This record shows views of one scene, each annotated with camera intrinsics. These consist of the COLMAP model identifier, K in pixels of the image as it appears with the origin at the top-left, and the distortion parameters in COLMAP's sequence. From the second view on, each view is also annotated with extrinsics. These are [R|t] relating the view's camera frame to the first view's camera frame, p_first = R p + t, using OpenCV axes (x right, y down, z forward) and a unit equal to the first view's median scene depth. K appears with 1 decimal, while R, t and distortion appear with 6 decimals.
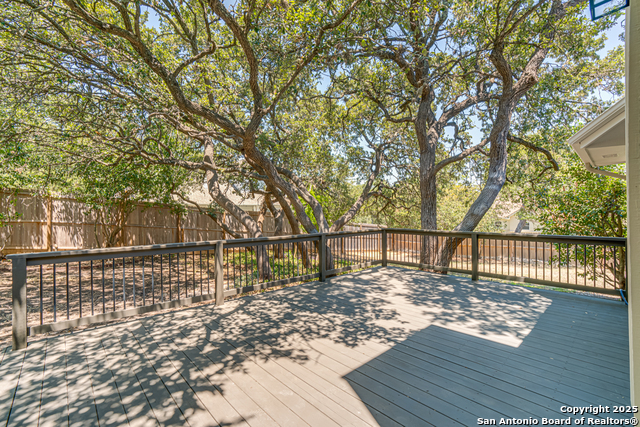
lens RADIAL K [[292.1, 0, 318.9], [0, 292.1, 210.9], [0, 0, 1]] dist [-0.034824, 0.009328]
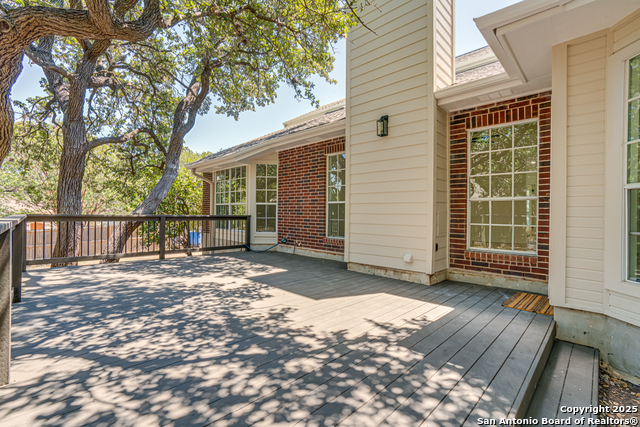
lens RADIAL K [[292.1, 0, 316.6], [0, 292.1, 215.1], [0, 0, 1]] dist [-0.034824, 0.009328]
pose [[-0.042494, -0.002818, 0.999093, -1.013912], [-0.023292, 0.999727, 0.001829, 0.104558], [-0.998825, -0.023193, -0.042548, 0.778734]]
